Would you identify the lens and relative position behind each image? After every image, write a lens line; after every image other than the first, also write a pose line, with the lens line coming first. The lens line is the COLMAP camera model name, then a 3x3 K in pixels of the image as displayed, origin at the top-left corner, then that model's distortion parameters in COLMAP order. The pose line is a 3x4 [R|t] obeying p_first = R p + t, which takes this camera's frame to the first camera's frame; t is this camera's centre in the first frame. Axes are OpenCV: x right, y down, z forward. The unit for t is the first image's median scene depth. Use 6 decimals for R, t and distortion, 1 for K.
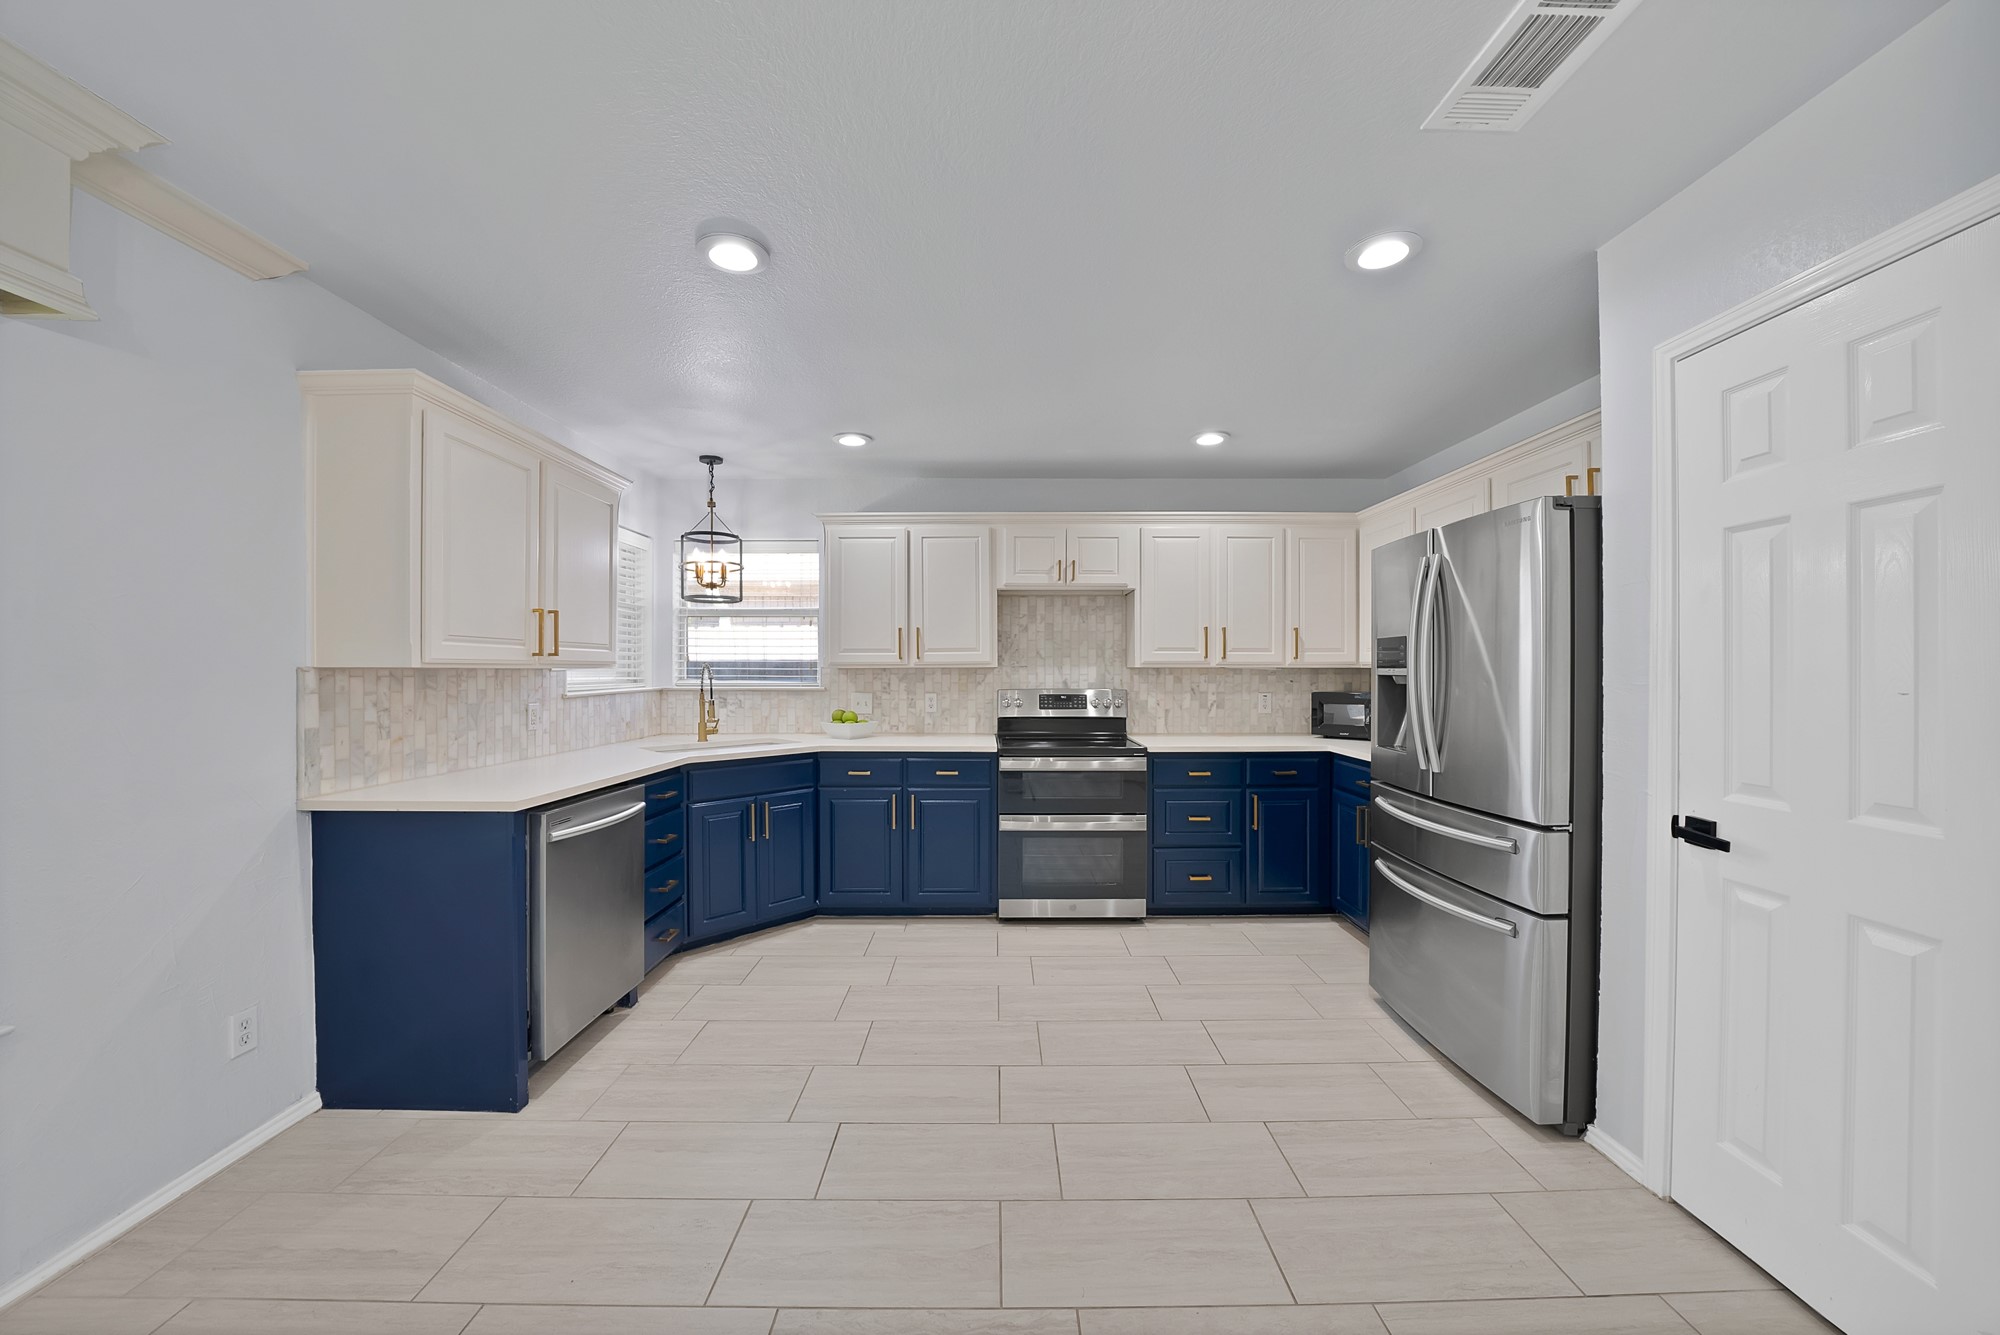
lens RADIAL K [[719.1, 0, 997.7], [0, 719.1, 676.1], [0, 0, 1]] dist [-0.026925, 0.002132]
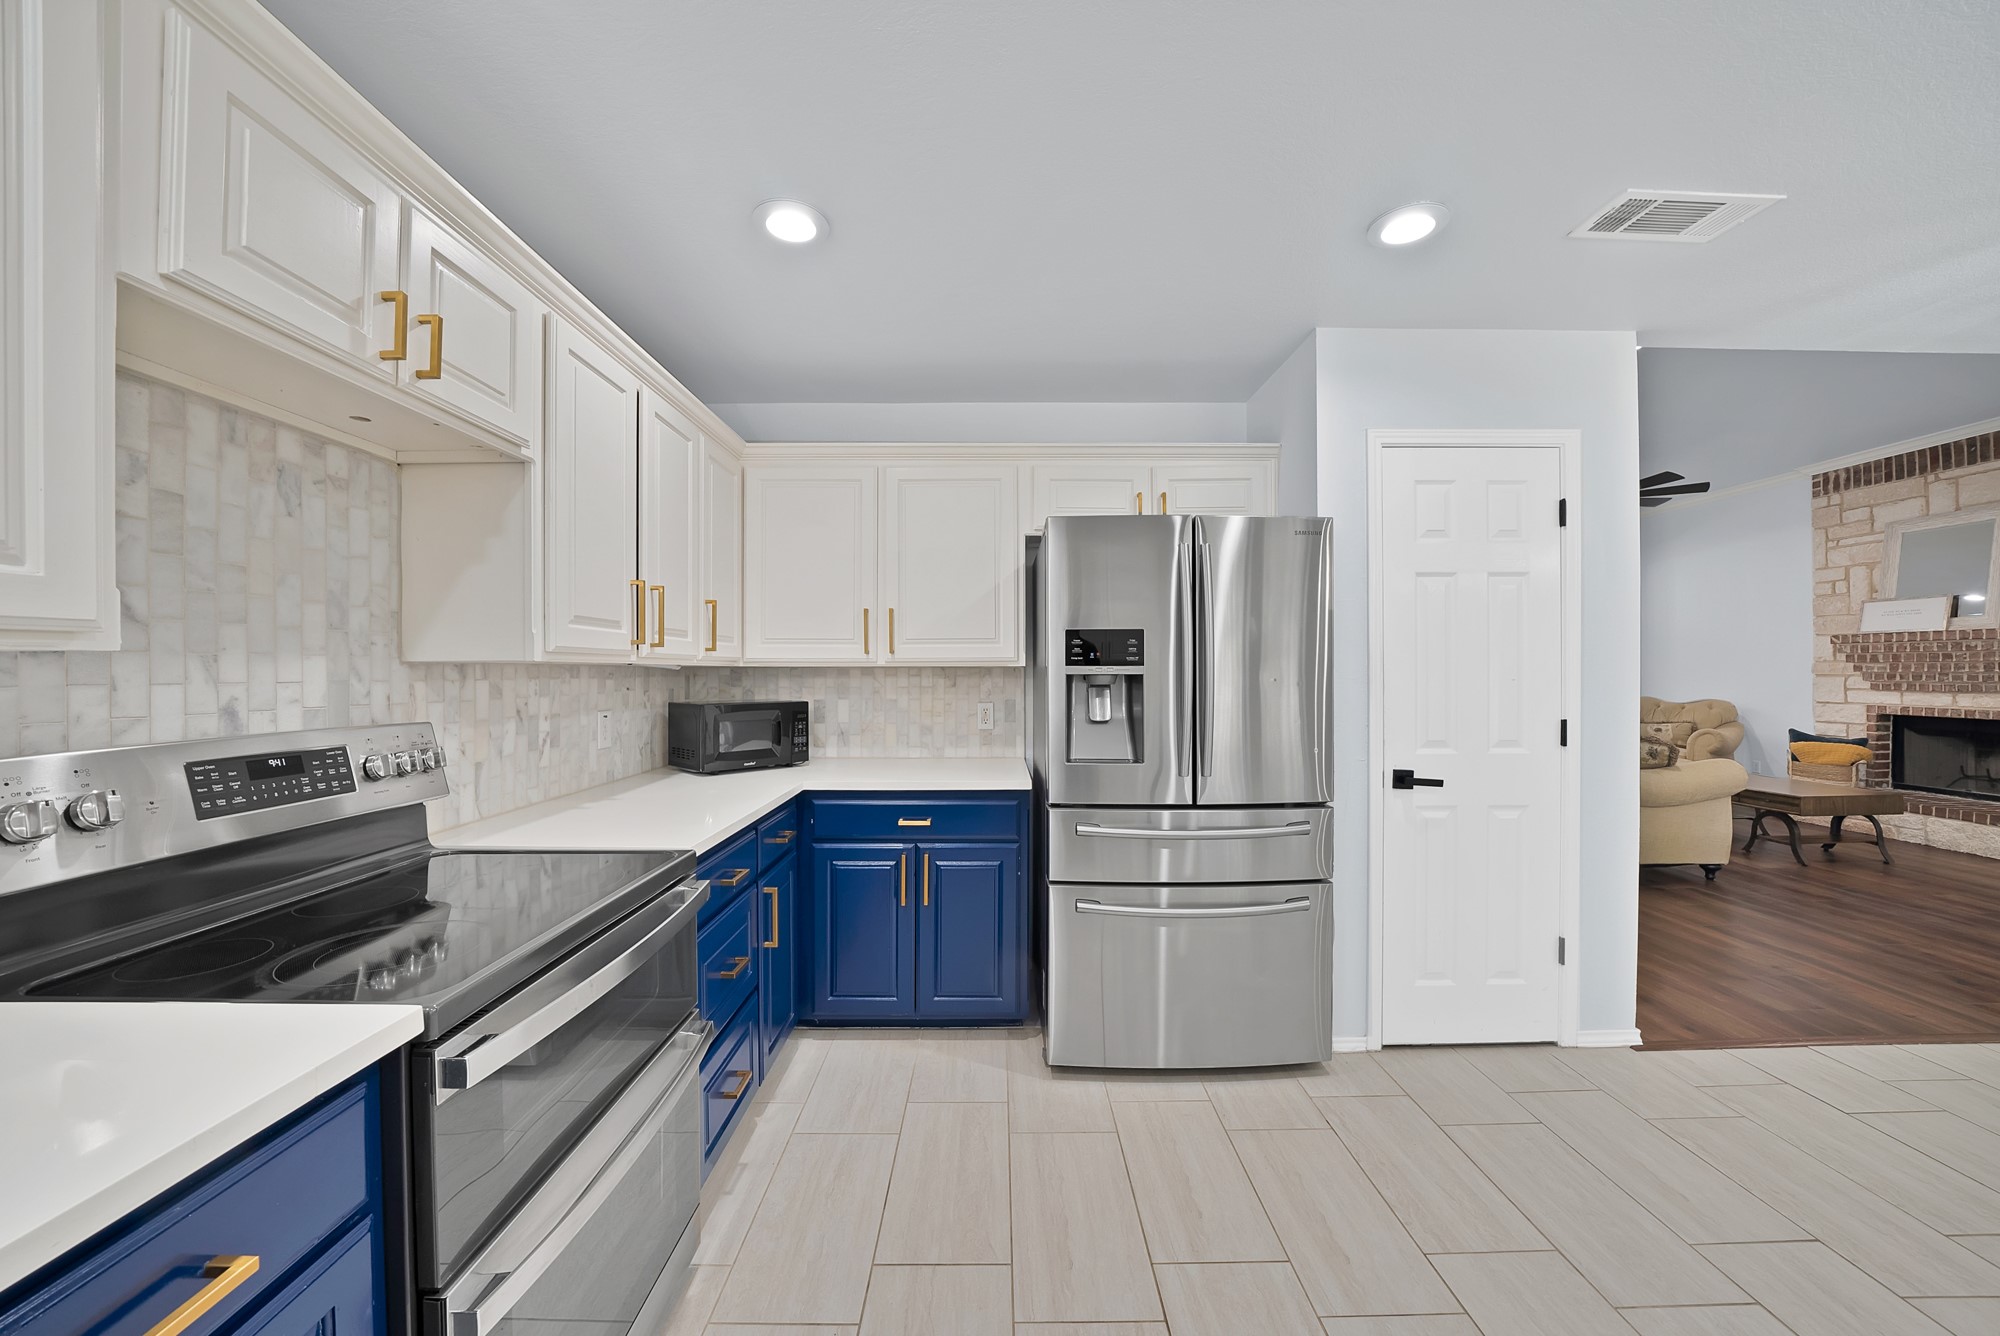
lens RADIAL K [[719.1, 0, 1002.7], [0, 719.1, 672.6], [0, 0, 1]] dist [-0.026925, 0.002132]
pose [[0.002932, -0.001608, 0.999994, -0.211987], [0.011202, 0.999936, 0.001575, -0.004315], [-0.999933, 0.011198, 0.002950, 0.805105]]
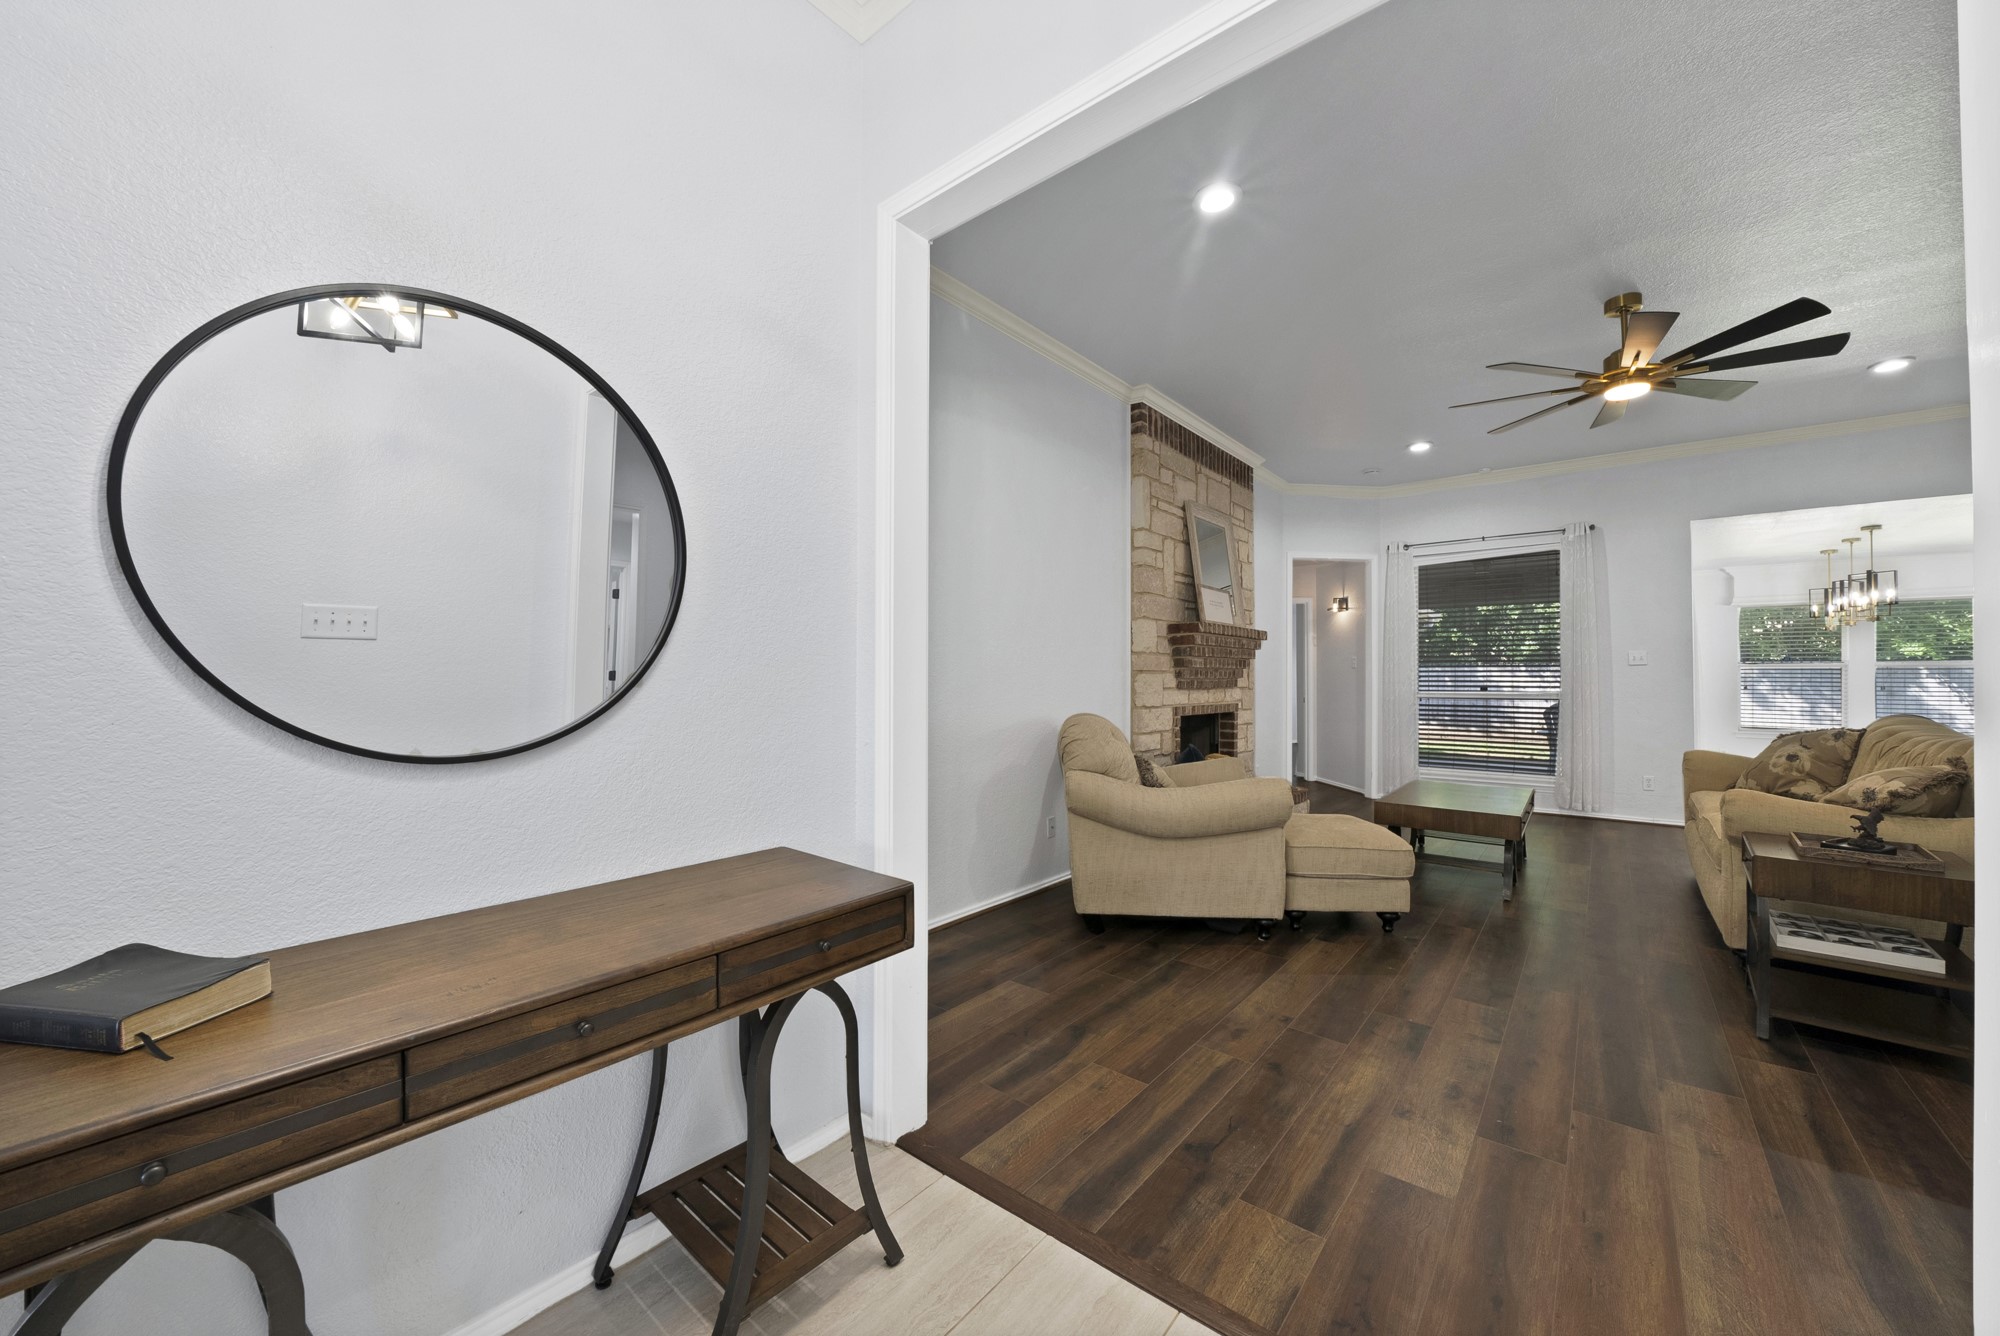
lens RADIAL K [[719.1, 0, 1010.0], [0, 719.1, 671.3], [0, 0, 1]] dist [-0.026925, 0.002132]
pose [[-0.634967, -0.007164, -0.772506, 2.600586], [-0.006933, 0.999970, -0.003575, 0.032471], [0.772509, 0.003086, -0.634997, -0.514055]]
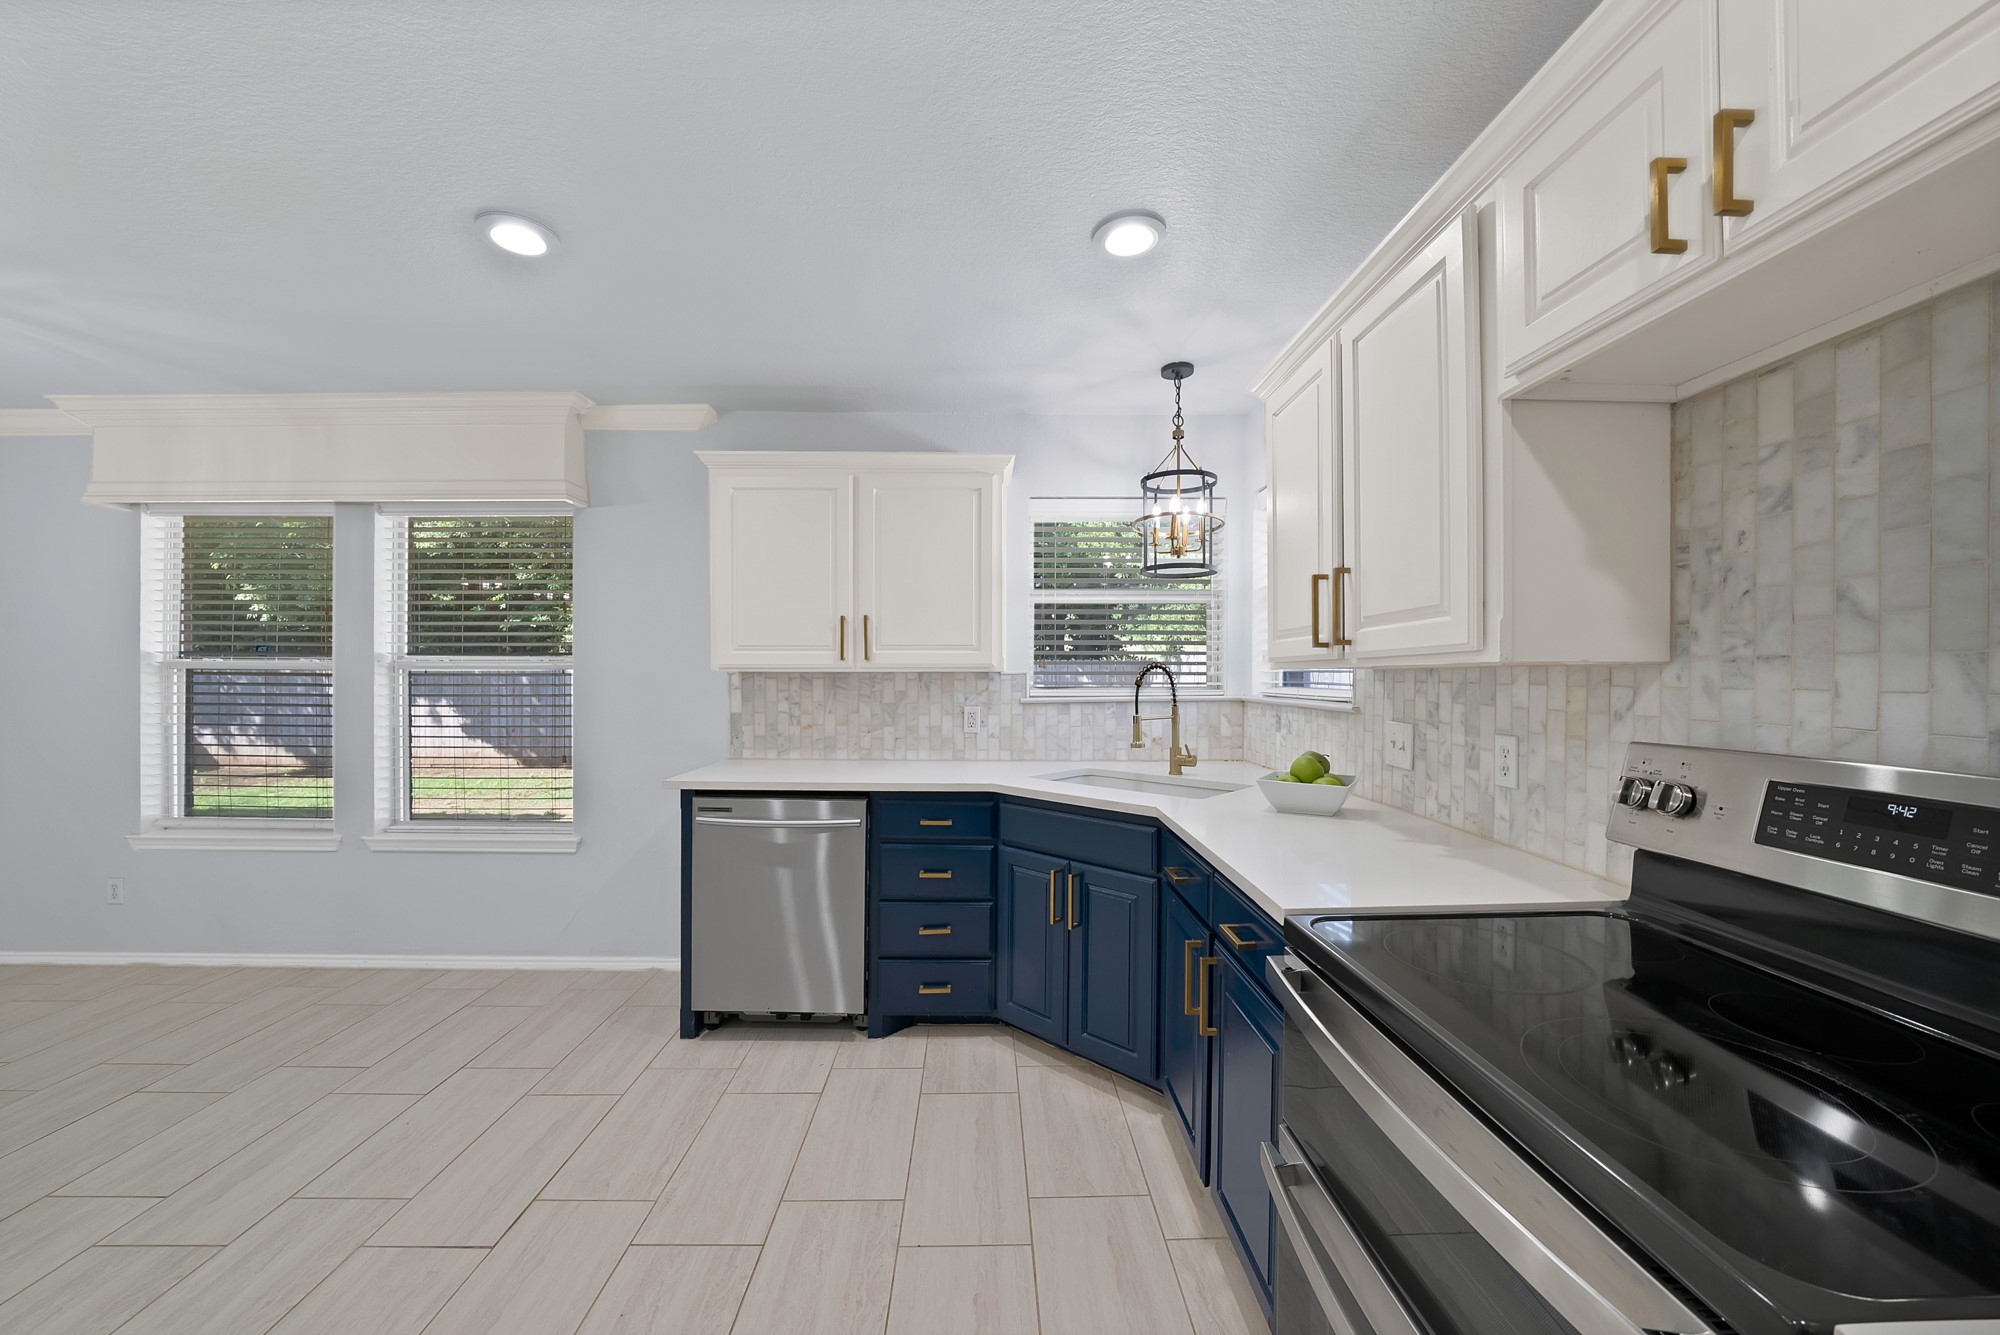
lens RADIAL K [[719.1, 0, 1000.3], [0, 719.1, 678.9], [0, 0, 1]] dist [-0.026925, 0.002132]
pose [[0.023053, 0.006572, -0.999713, 0.309424], [-0.008119, 0.999947, 0.006387, -0.006418], [0.999701, 0.007970, 0.023105, 0.852284]]
